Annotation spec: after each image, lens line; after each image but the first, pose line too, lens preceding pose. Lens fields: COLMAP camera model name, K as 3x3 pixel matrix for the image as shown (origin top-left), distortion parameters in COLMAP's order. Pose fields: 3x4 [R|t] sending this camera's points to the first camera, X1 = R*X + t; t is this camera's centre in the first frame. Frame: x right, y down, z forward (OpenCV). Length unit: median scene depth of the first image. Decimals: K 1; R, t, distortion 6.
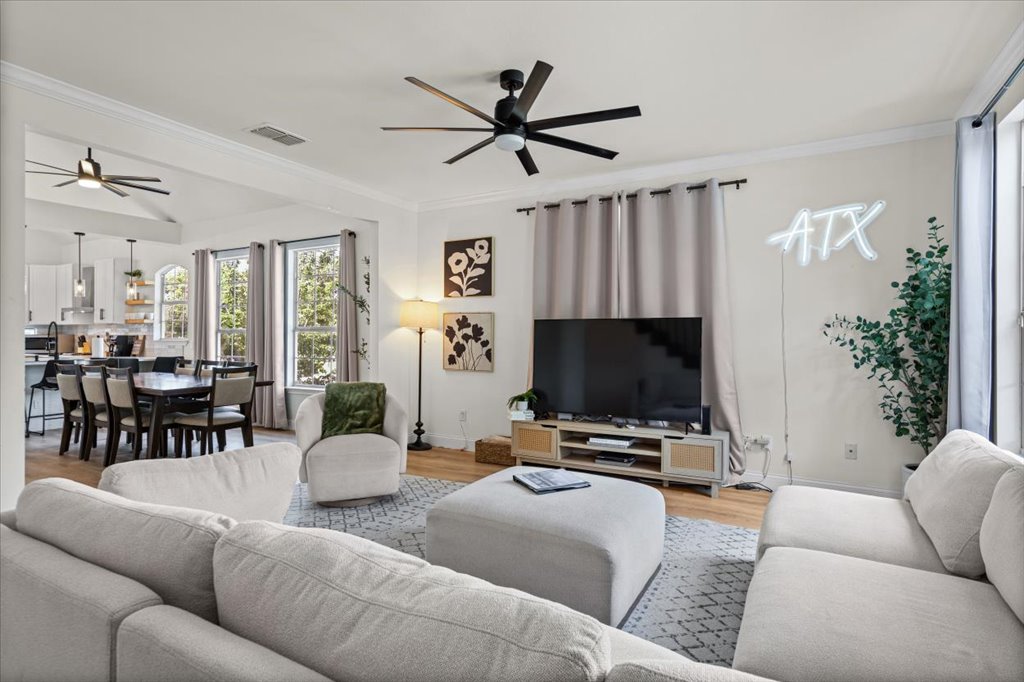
lens RADIAL K [[532.5, 0, 509.3], [0, 532.5, 331.3], [0, 0, 1]] dist [-0.000420, -0.000043]
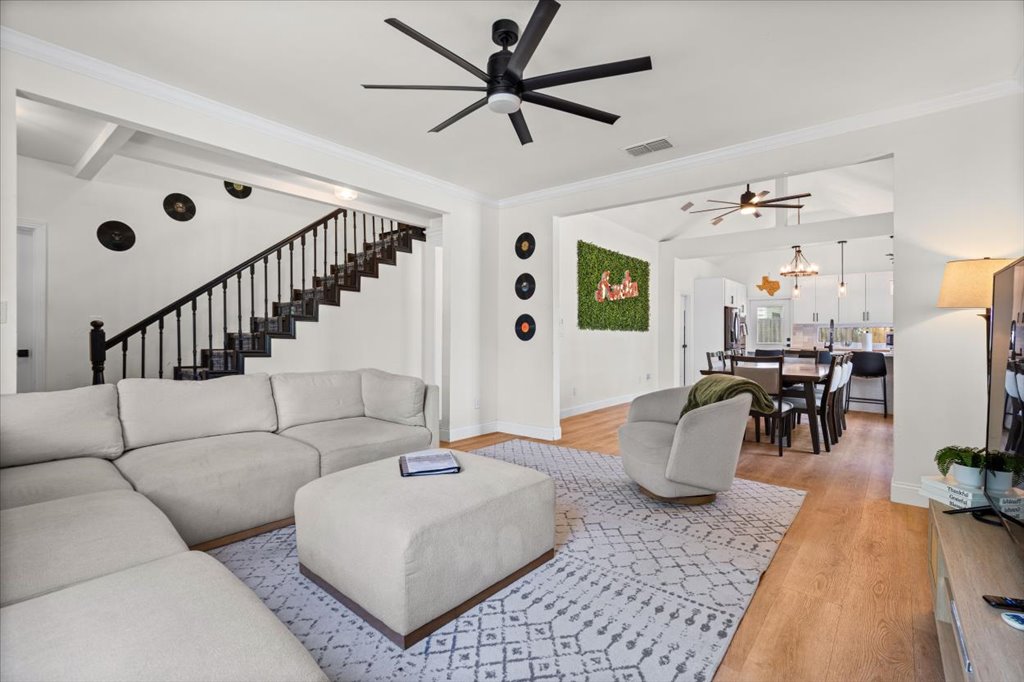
lens RADIAL K [[468.7, 0, 501.6], [0, 468.7, 331.9], [0, 0, 1]] dist [-0.003274, 0.001780]
pose [[-0.207343, -0.007520, -0.978239, 0.410296], [-0.001669, 0.999972, -0.007333, 0.022364], [0.978267, 0.000112, -0.207349, 0.605613]]
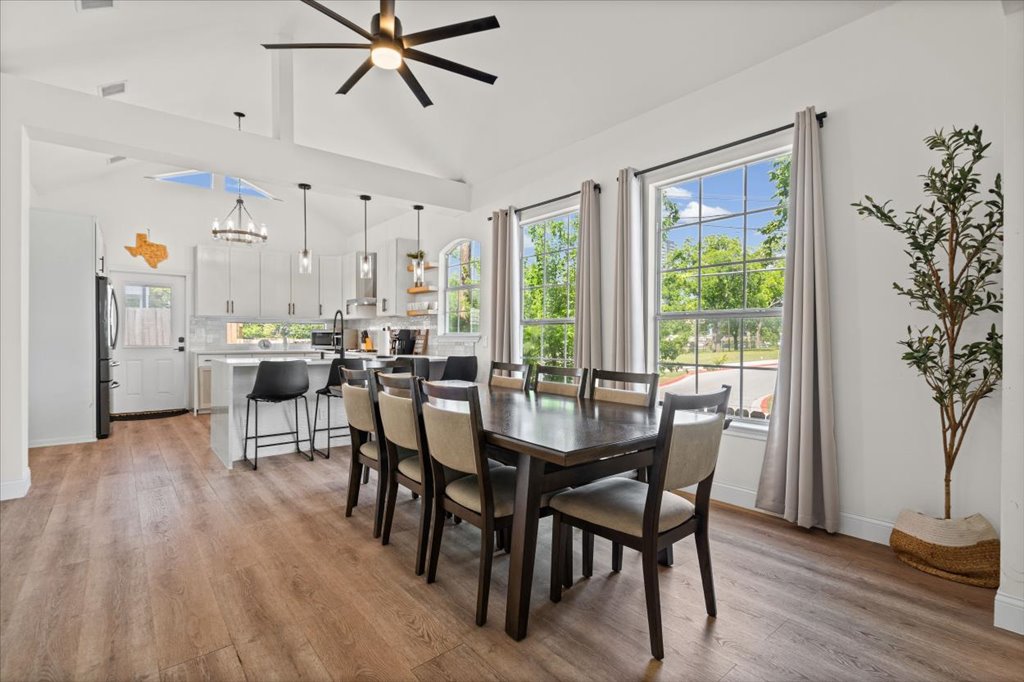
lens RADIAL K [[468.7, 0, 498.9], [0, 468.7, 342.6], [0, 0, 1]] dist [-0.003274, 0.001780]
pose [[0.927167, 0.008908, -0.374542, -0.449712], [-0.002640, 0.999848, 0.017244, 0.021914], [0.374639, -0.014999, 0.927049, 0.531576]]
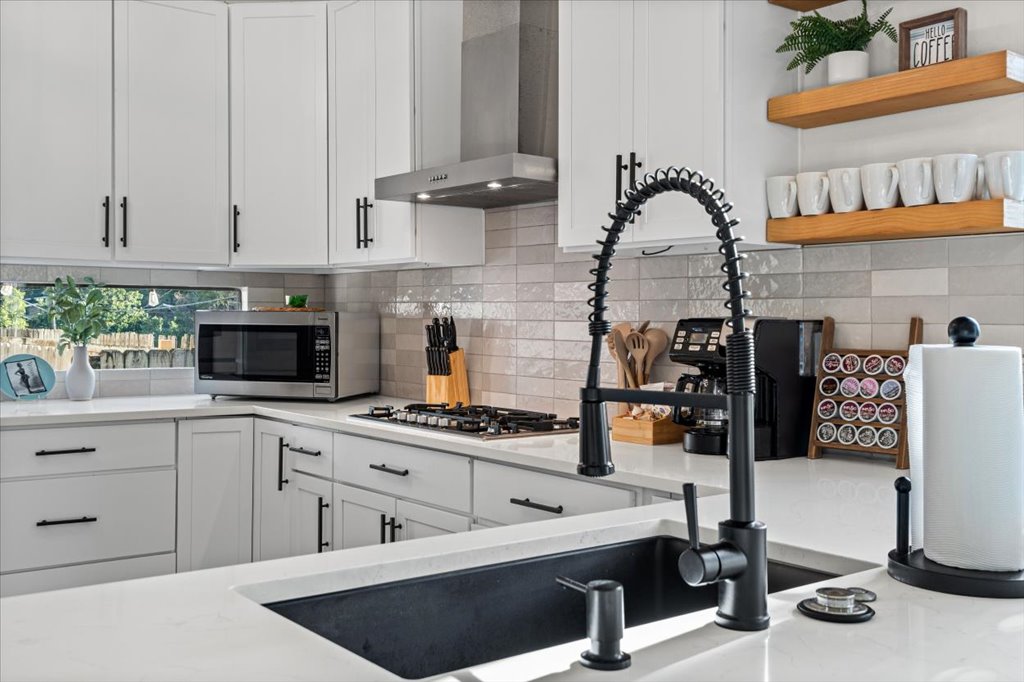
lens RADIAL K [[1002.3, 0, 491.2], [0, 1002.3, 318.2], [0, 0, 1]] dist [0.015848, 0.000000]
pose [[0.921323, 0.009621, -0.388680, -1.004464], [-0.006234, 0.999931, 0.009974, 0.006147], [0.388749, -0.006766, 0.921319, 1.029234]]
